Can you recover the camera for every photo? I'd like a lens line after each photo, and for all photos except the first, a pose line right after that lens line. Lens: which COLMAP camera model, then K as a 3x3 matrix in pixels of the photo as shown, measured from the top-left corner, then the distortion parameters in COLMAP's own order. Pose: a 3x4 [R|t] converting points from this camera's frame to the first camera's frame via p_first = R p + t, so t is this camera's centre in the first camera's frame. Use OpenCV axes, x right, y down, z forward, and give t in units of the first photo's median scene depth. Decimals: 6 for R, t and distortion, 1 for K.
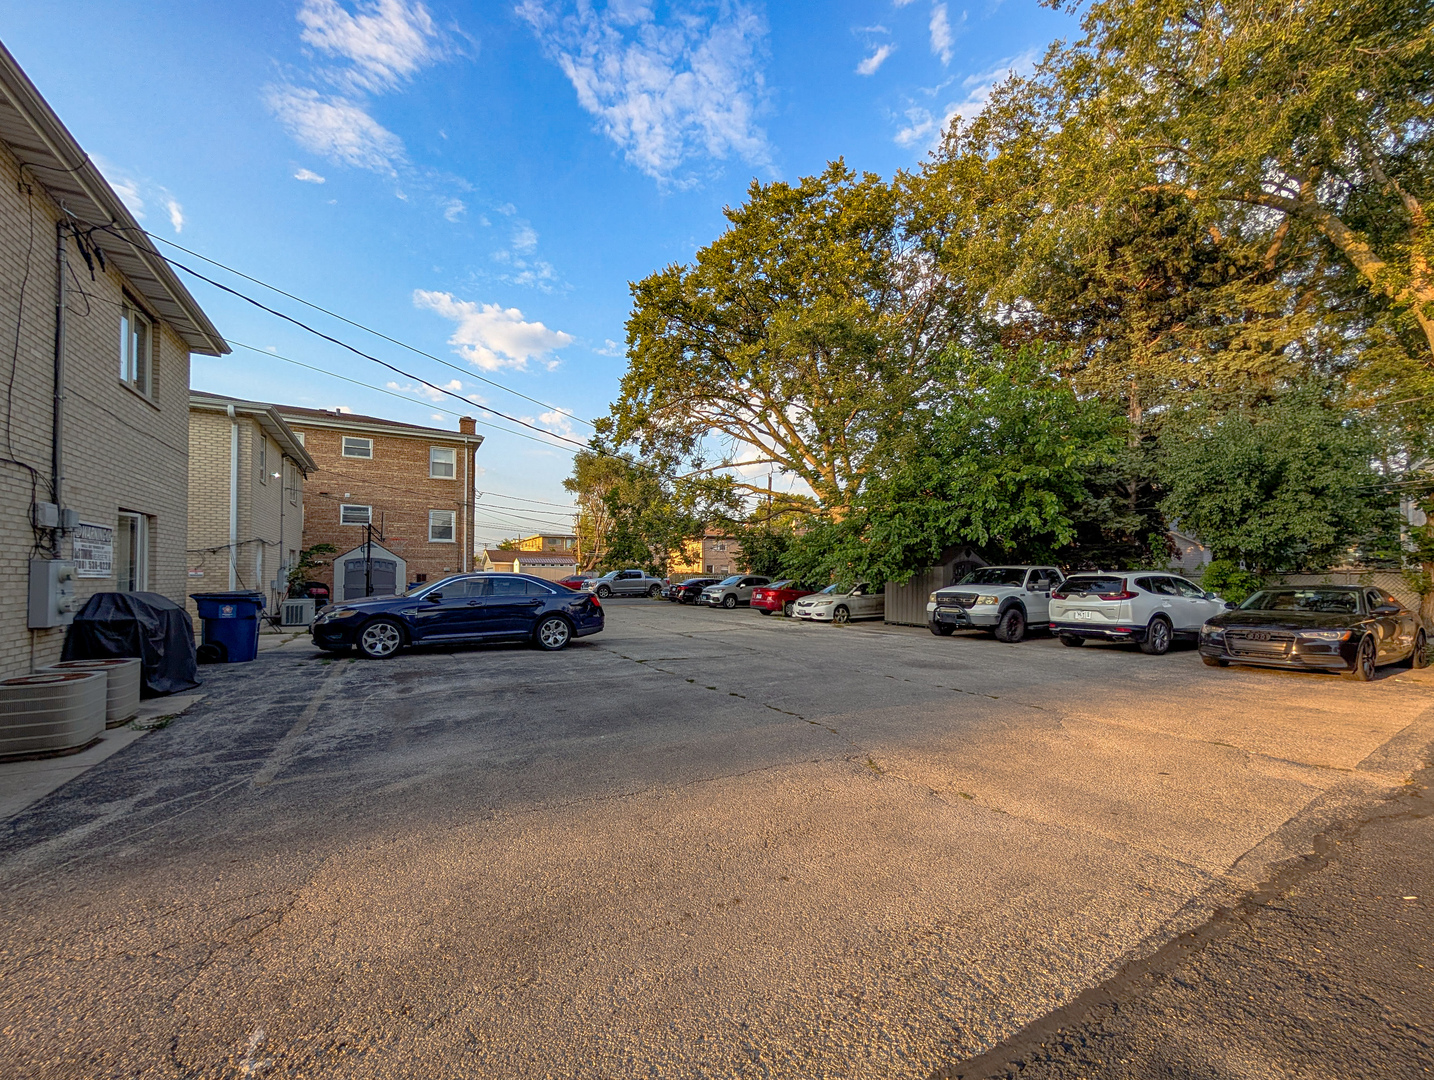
lens RADIAL K [[550.0, 0, 716.6], [0, 550.0, 519.0], [0, 0, 1]] dist [-0.000118, -0.000058]
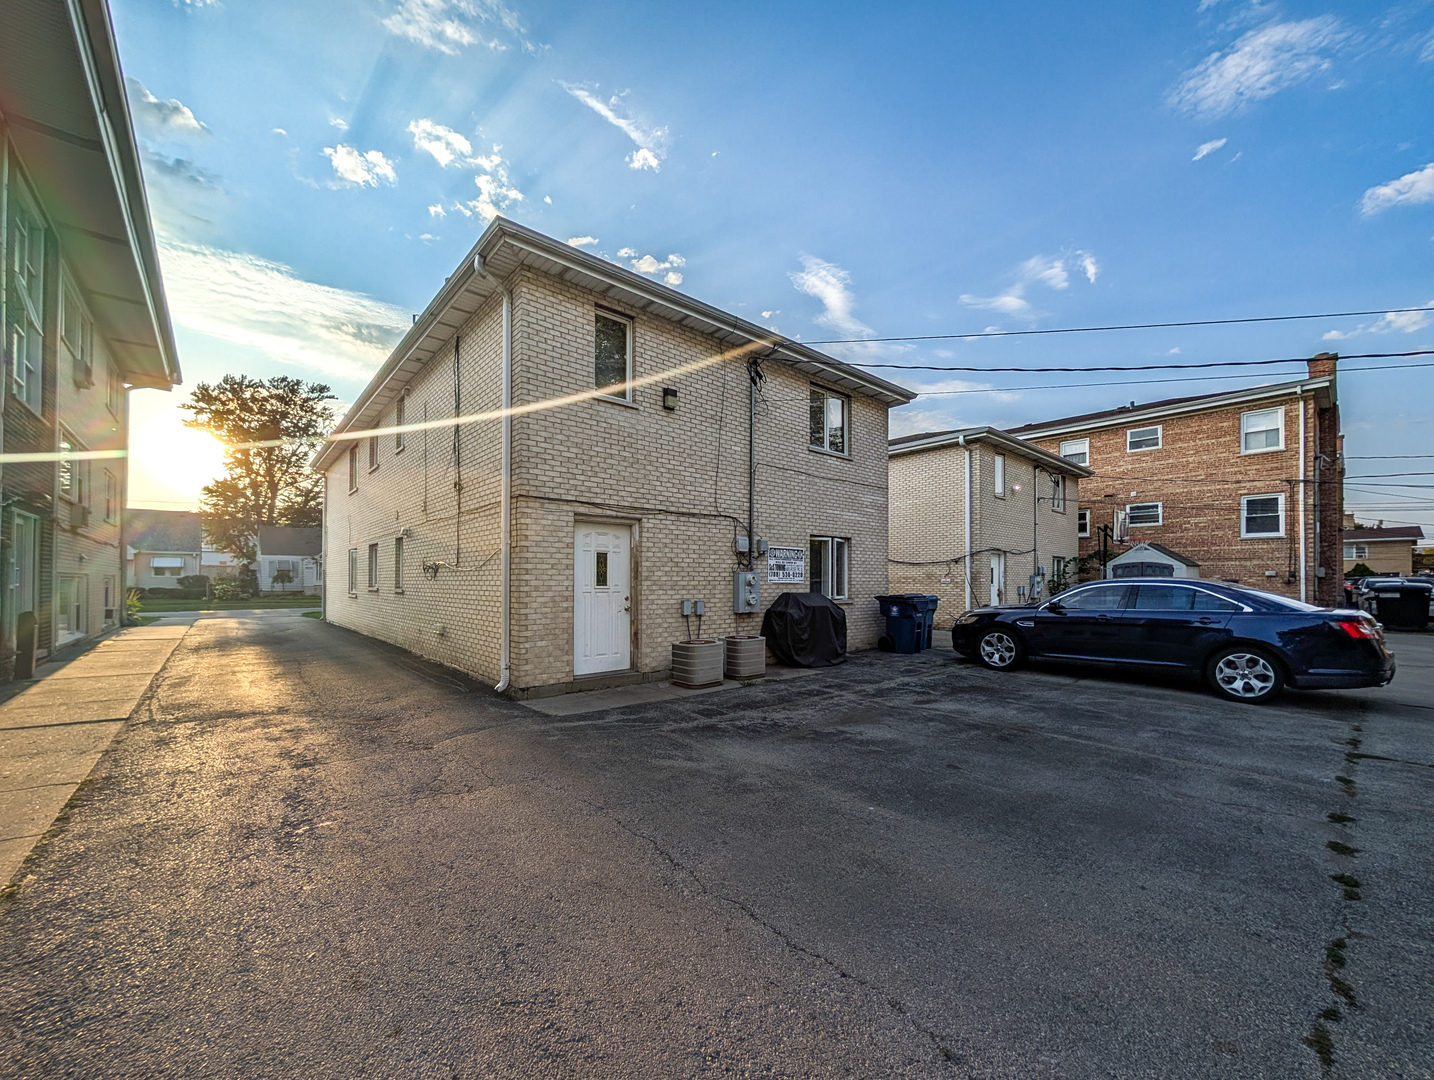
lens RADIAL K [[564.9, 0, 725.7], [0, 564.9, 546.9], [0, 0, 1]] dist [-0.000786, -0.000088]
pose [[0.212582, -0.057666, -0.975440, 0.413914], [0.098105, 0.994473, -0.037411, 0.056937], [0.972206, -0.087743, 0.217065, 0.582357]]
